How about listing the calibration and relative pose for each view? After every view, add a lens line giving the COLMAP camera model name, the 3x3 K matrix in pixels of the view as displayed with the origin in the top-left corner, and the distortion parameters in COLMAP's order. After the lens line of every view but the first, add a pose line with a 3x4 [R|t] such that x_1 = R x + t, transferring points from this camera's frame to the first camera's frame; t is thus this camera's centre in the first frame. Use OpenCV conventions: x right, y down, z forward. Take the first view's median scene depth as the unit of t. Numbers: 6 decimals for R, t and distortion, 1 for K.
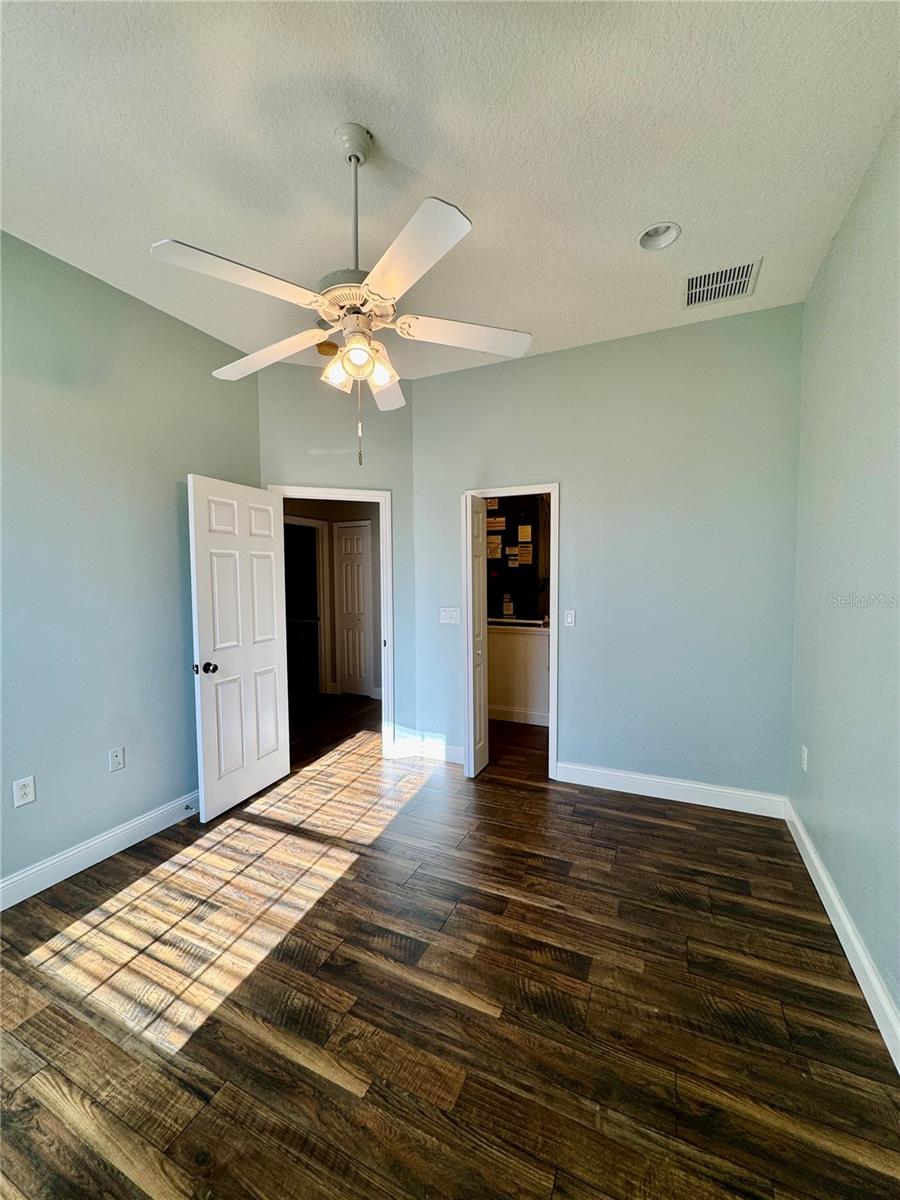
lens RADIAL K [[481.8, 0, 449.8], [0, 481.8, 603.8], [0, 0, 1]] dist [-0.000653, 0.000620]
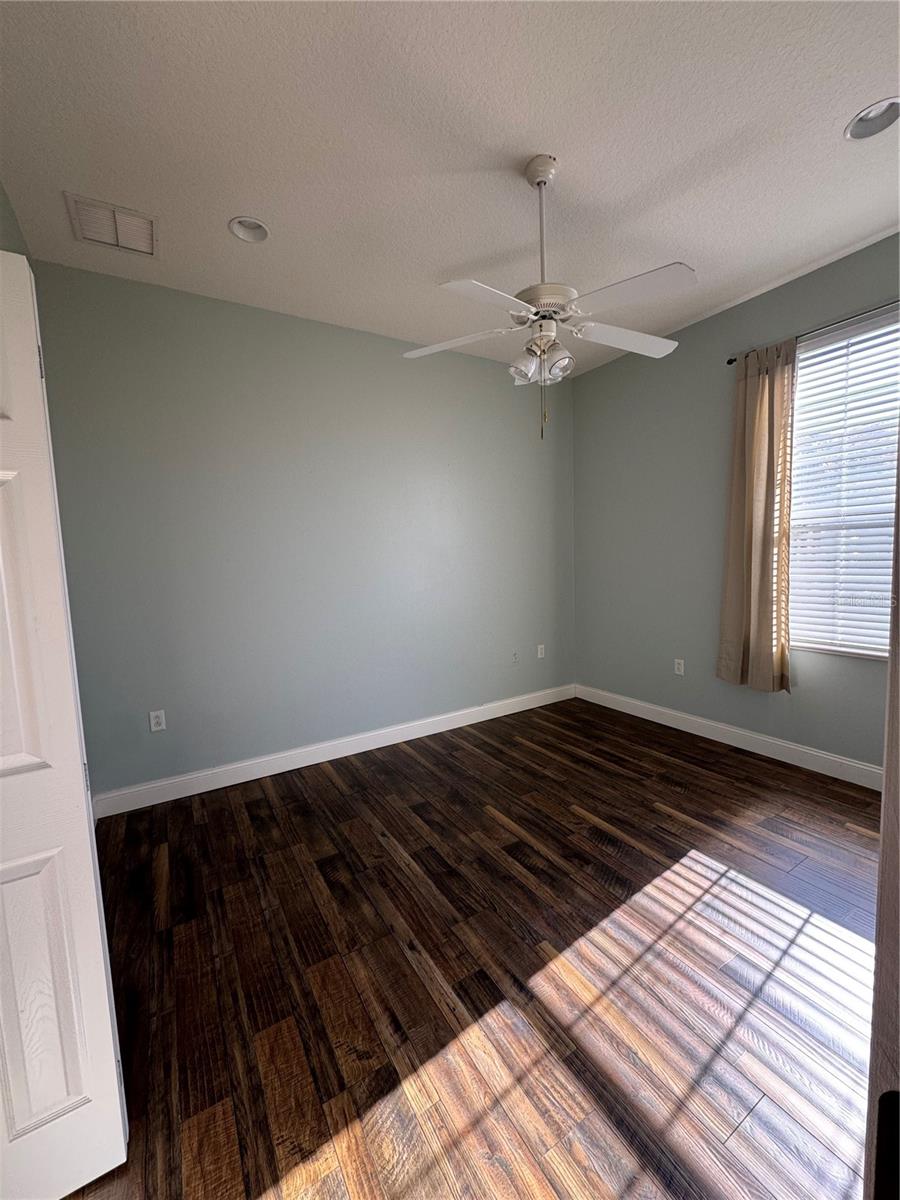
lens RADIAL K [[481.8, 0, 455.2], [0, 481.8, 599.6], [0, 0, 1]] dist [-0.000653, 0.000620]
pose [[-0.840356, -0.008697, 0.541965, -0.594423], [0.078249, 0.987451, 0.137177, -0.078109], [-0.536357, 0.157686, -0.829130, 1.971623]]
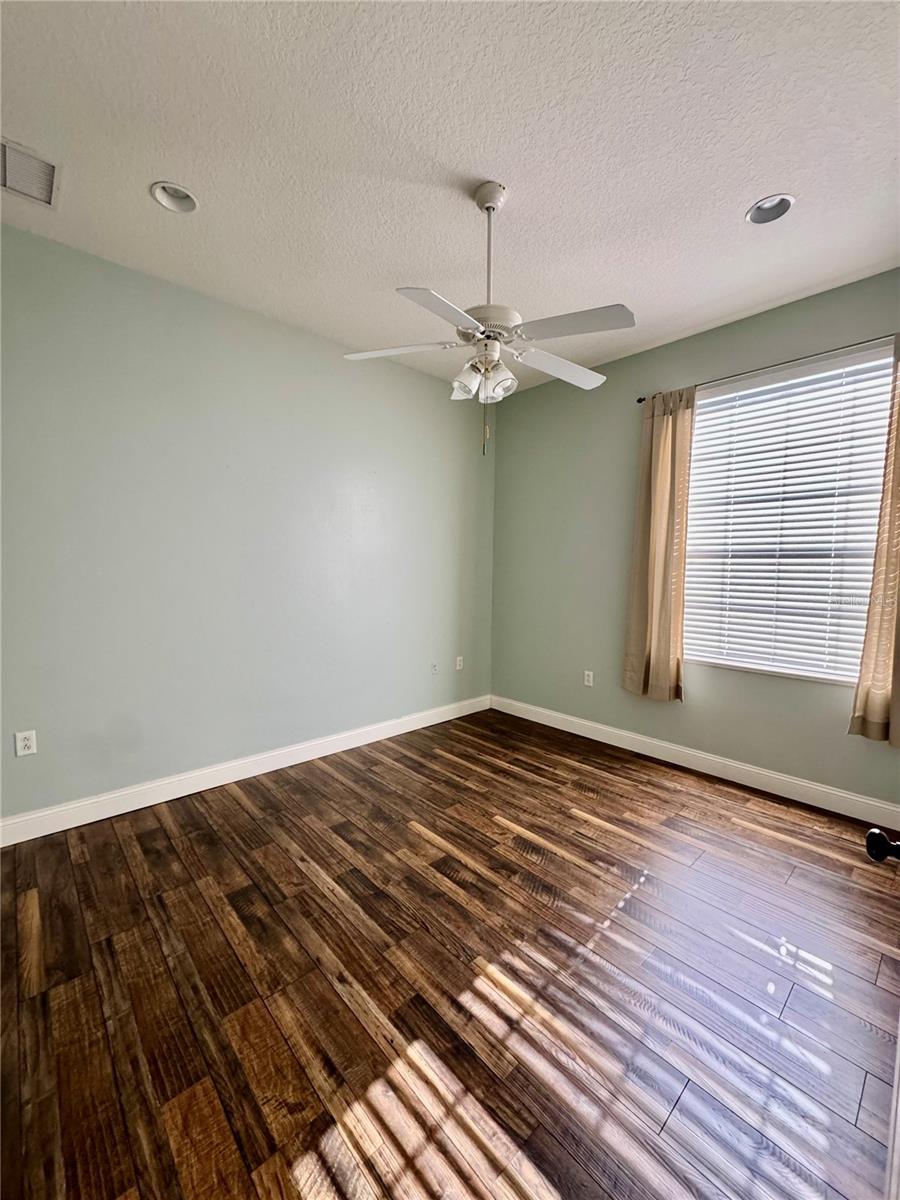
lens RADIAL K [[481.8, 0, 456.8], [0, 481.8, 600.1], [0, 0, 1]] dist [-0.000653, 0.000620]
pose [[-0.930117, -0.024875, 0.366421, -0.524618], [0.023407, 0.991660, 0.126736, -0.082637], [-0.366517, 0.126456, -0.921778, 1.992674]]
